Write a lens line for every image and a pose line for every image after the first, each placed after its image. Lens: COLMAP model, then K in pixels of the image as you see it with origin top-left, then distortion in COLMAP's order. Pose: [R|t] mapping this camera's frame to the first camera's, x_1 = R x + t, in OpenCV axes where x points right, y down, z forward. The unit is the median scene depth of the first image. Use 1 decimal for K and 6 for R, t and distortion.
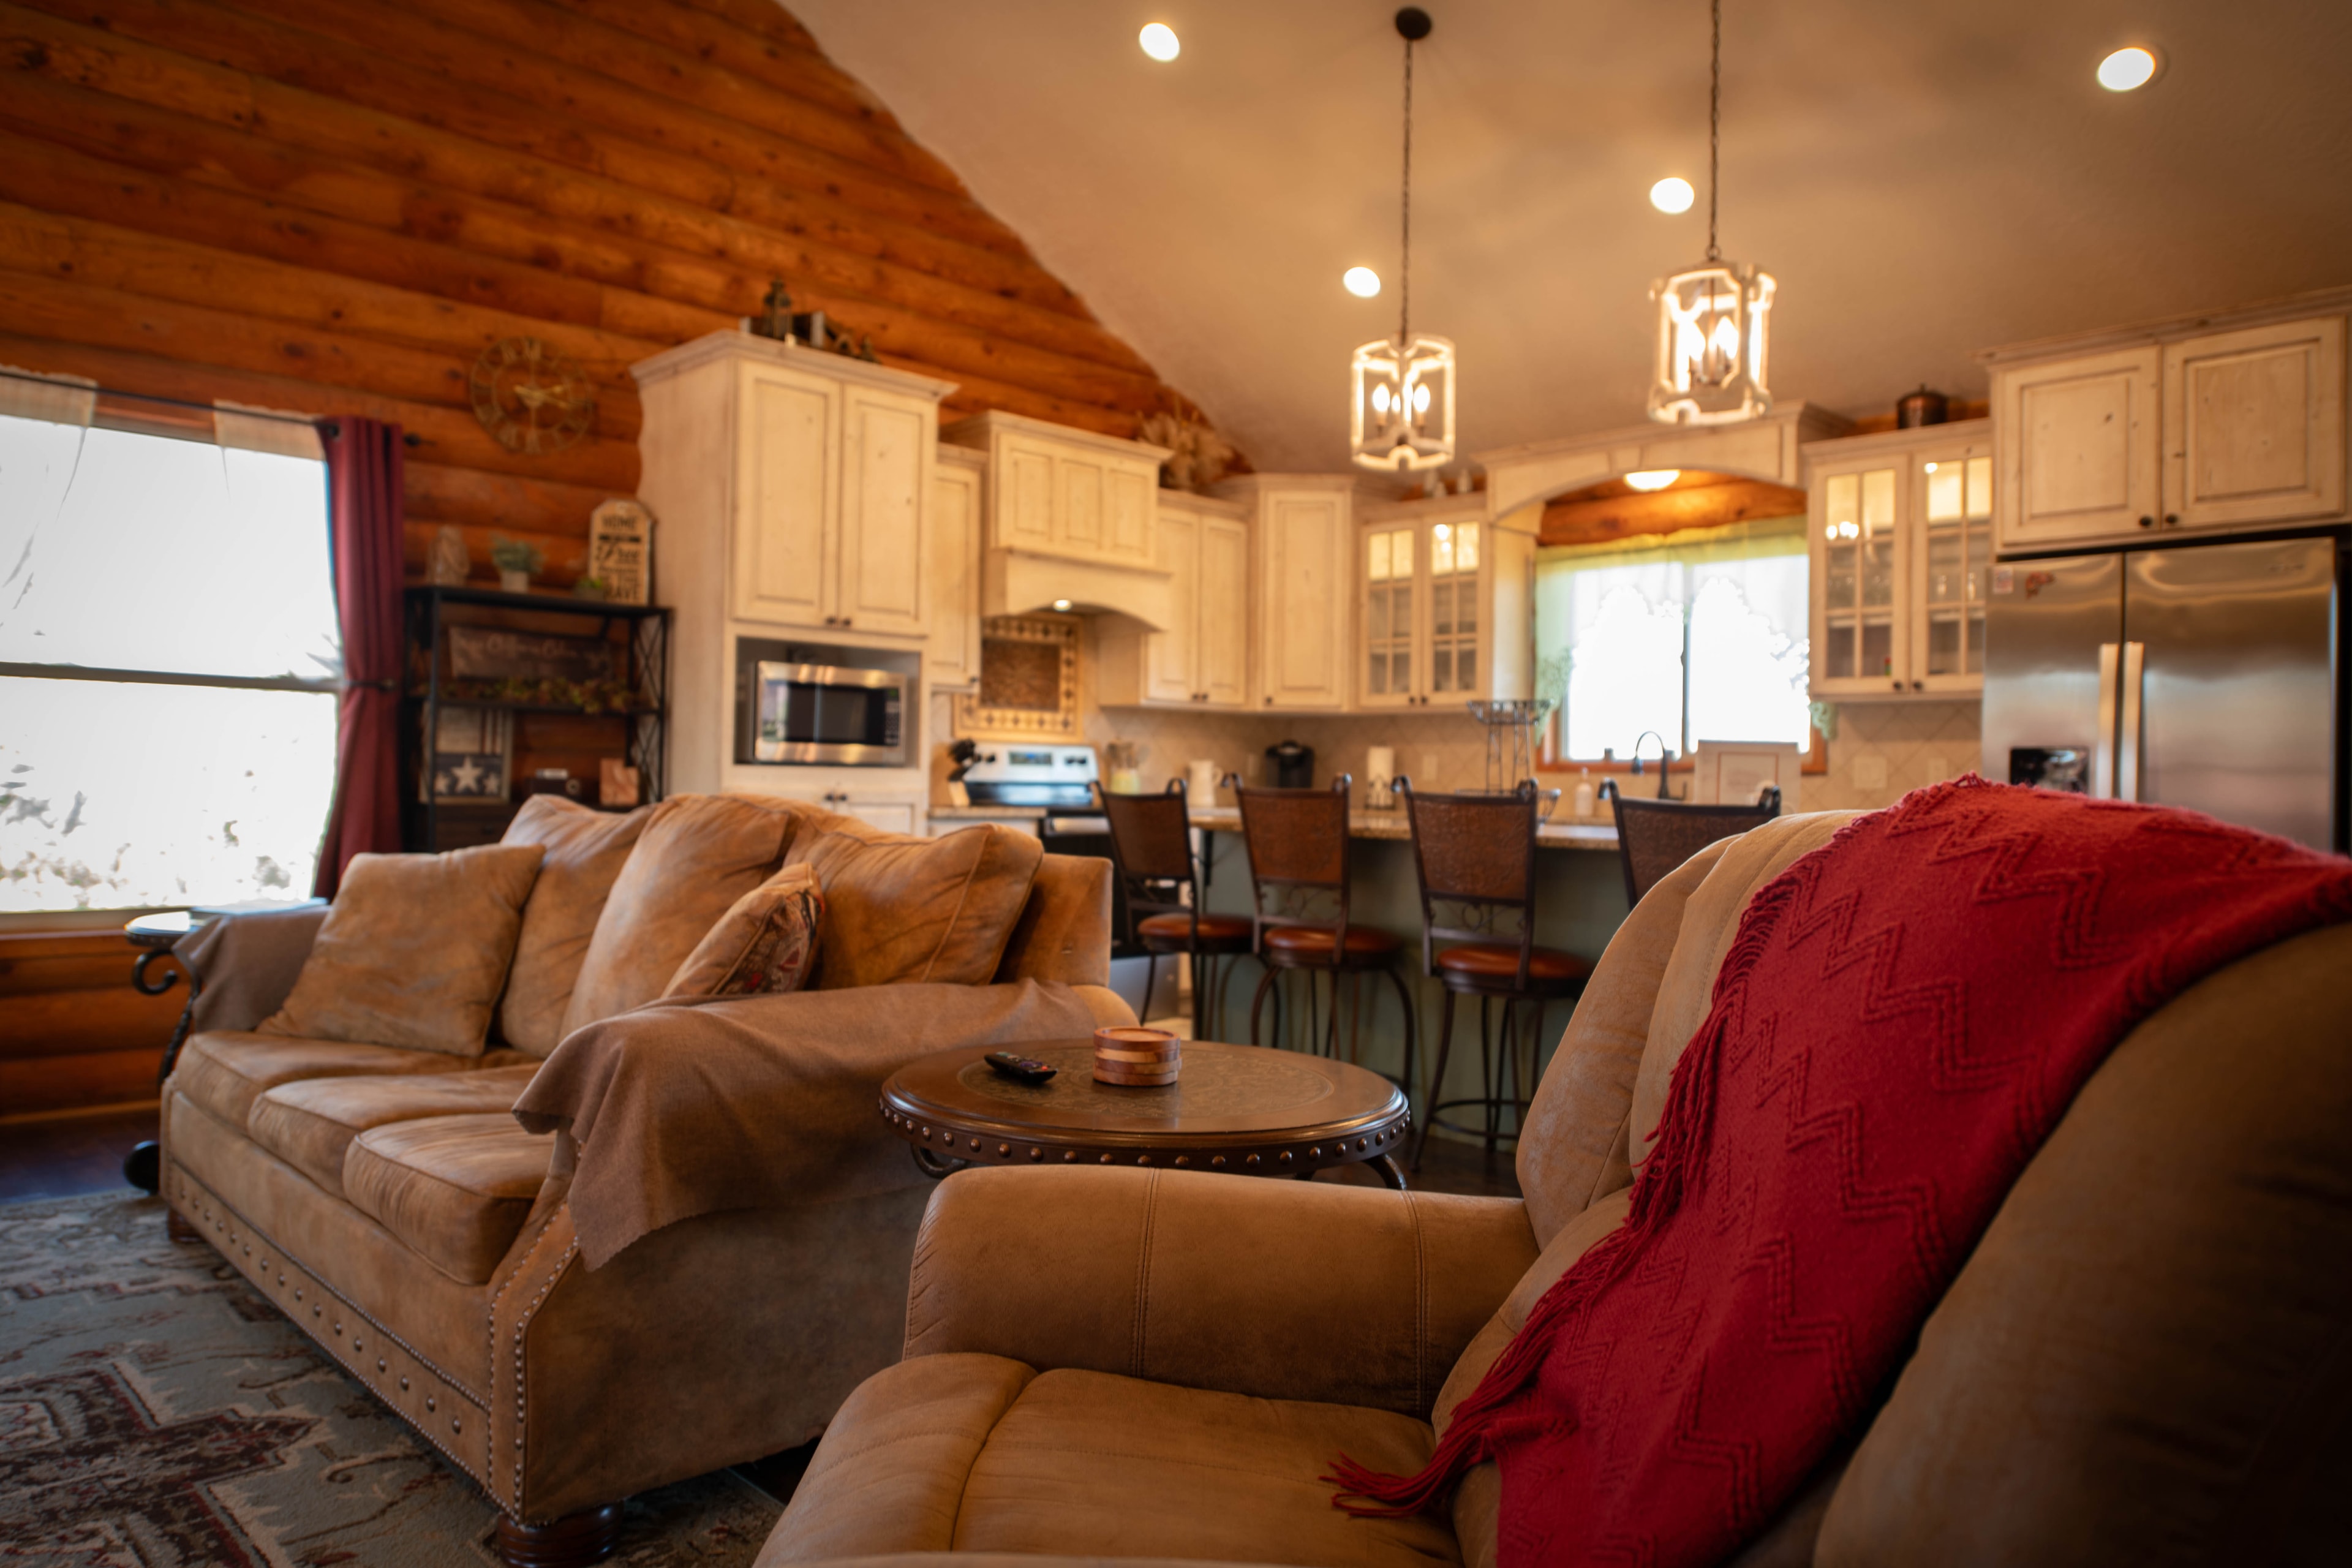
lens RADIAL K [[1519.3, 0, 1174.0], [0, 1519.3, 780.4], [0, 0, 1]] dist [-0.020354, 0.002421]
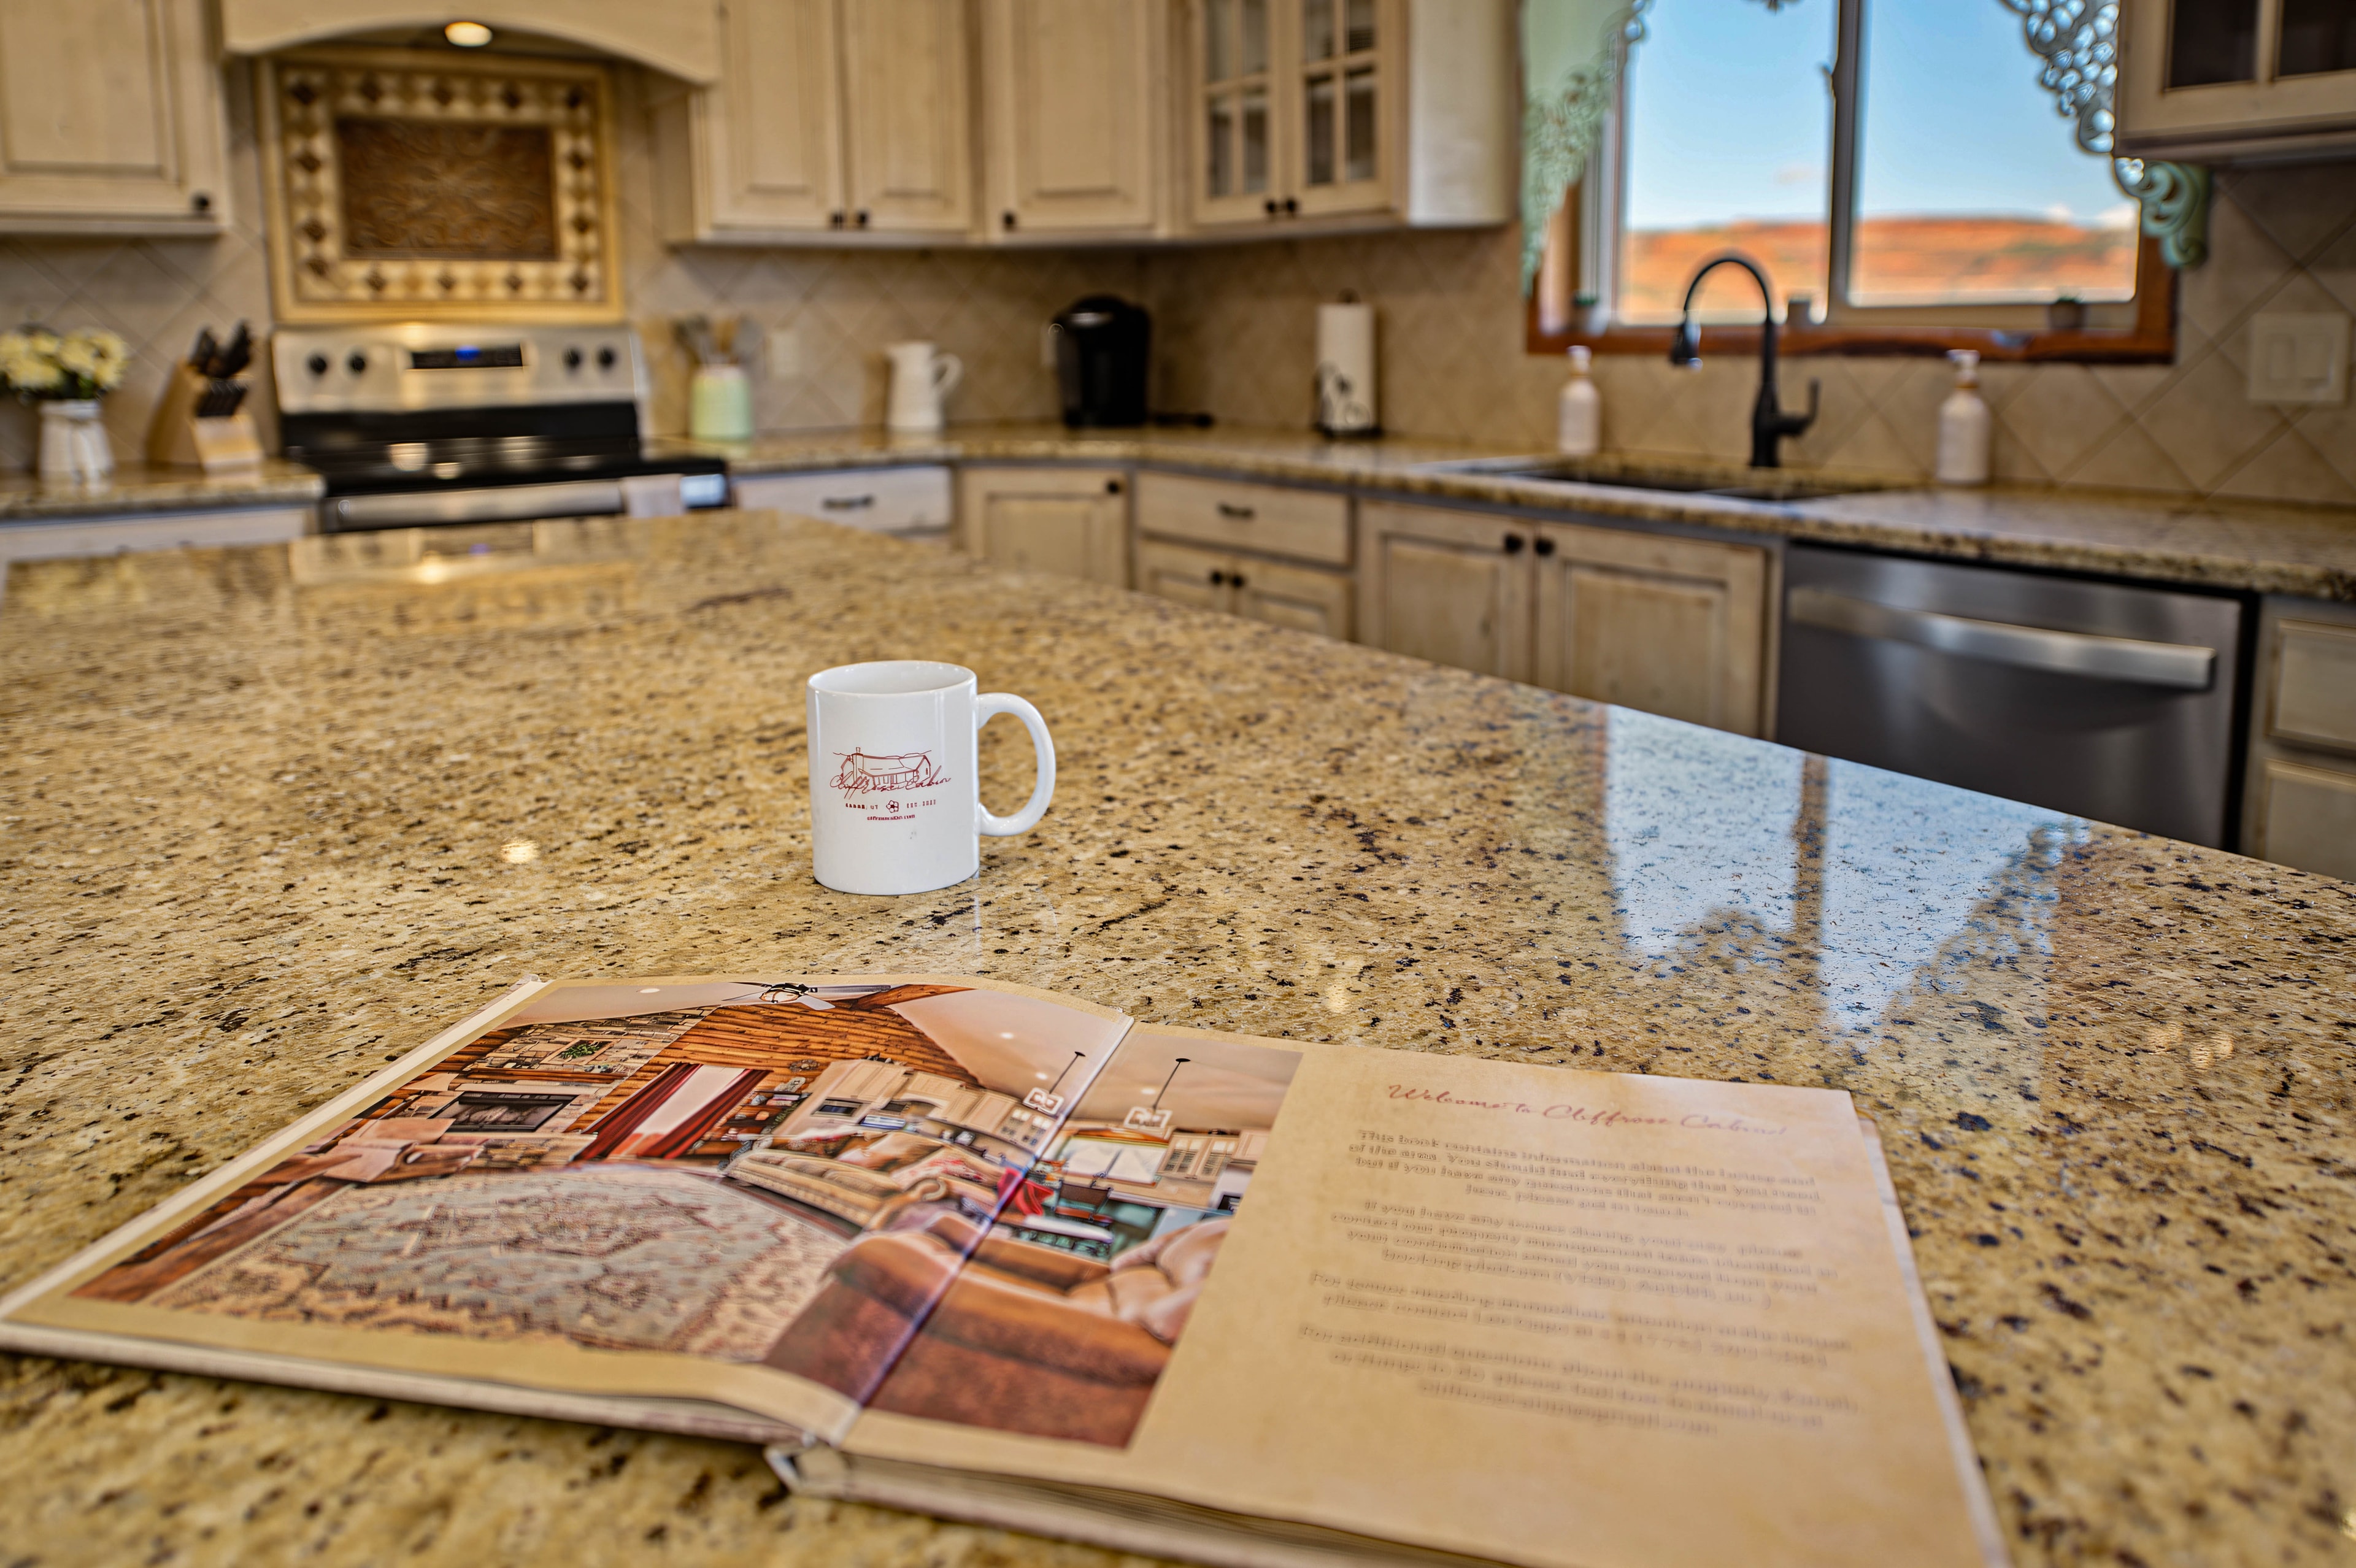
lens RADIAL K [[1718.2, 0, 1184.3], [0, 1718.2, 552.9], [0, 0, 1]] dist [0.001634, -0.000530]
pose [[0.982542, -0.004831, -0.185976, 0.235156], [0.029423, 0.991117, 0.129699, -0.016836], [0.183698, -0.132907, 0.973956, 0.466566]]
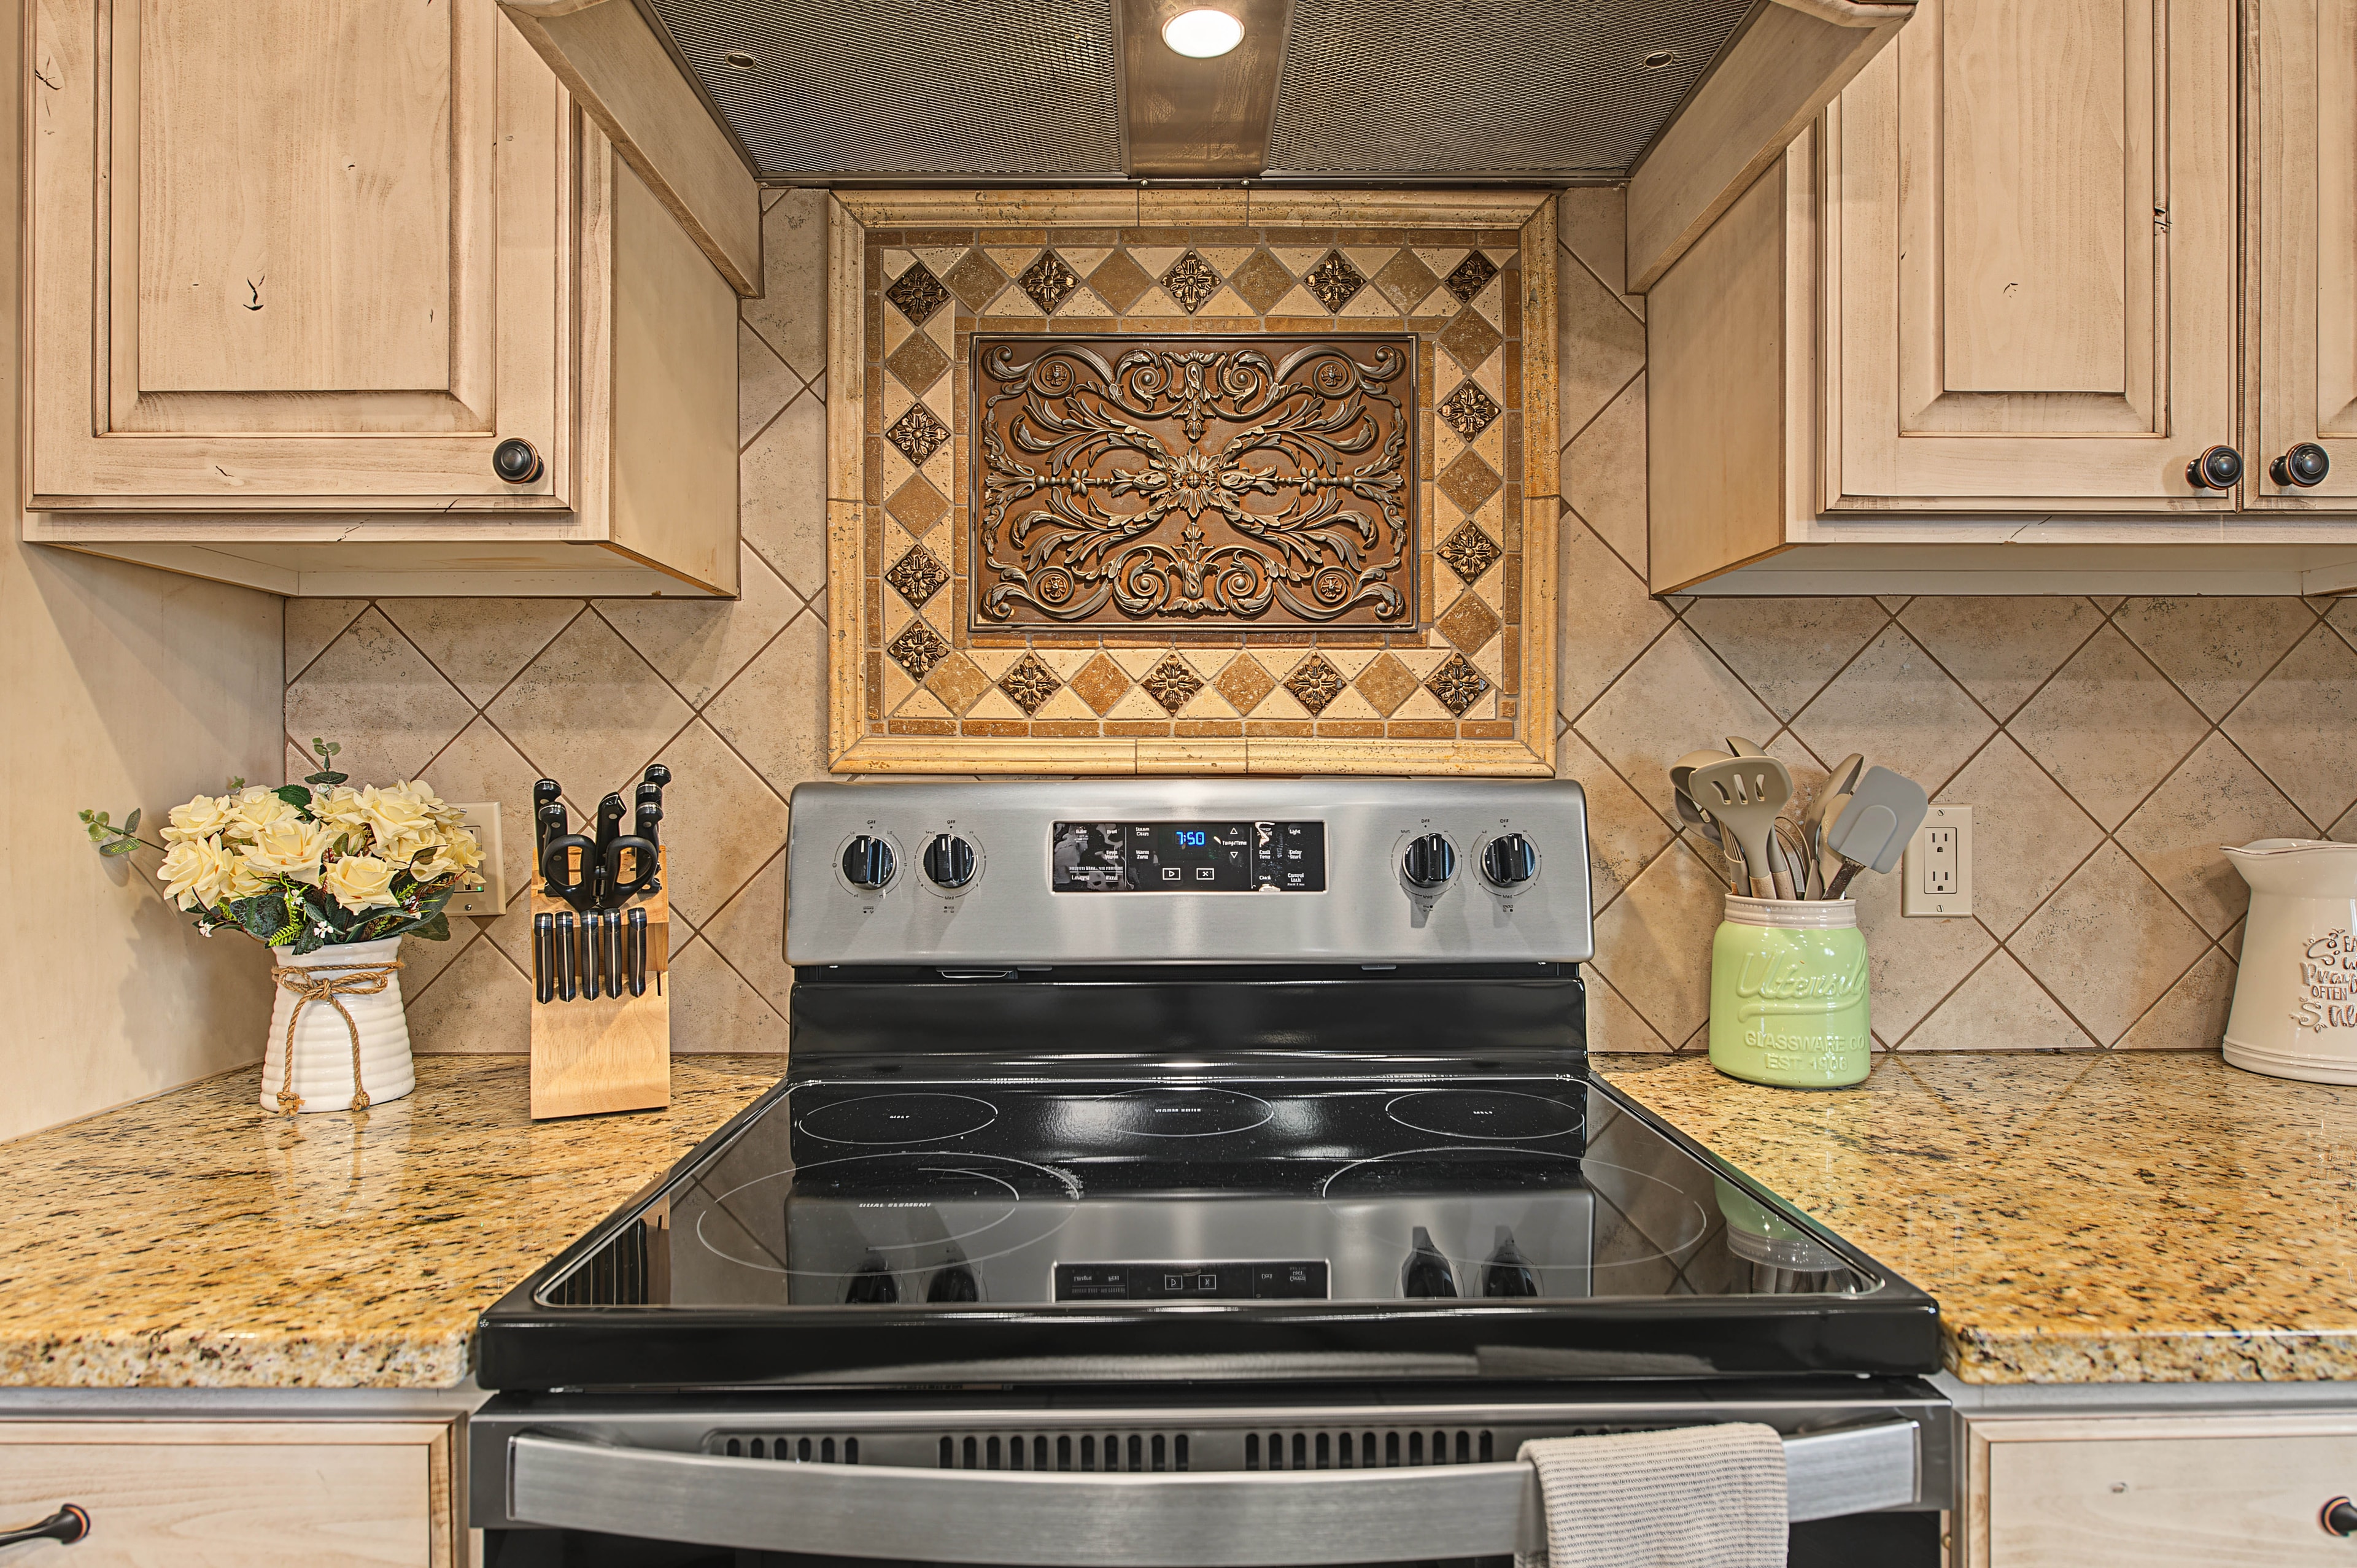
lens RADIAL K [[1303.4, 0, 1175.1], [0, 1303.4, 787.2], [0, 0, 1]] dist [-0.002108, -0.000800]
pose [[0.713079, -0.014102, -0.700942, 0.032054], [0.010738, 0.999900, -0.009192, -0.021705], [0.701001, -0.000972, 0.713159, 0.839333]]
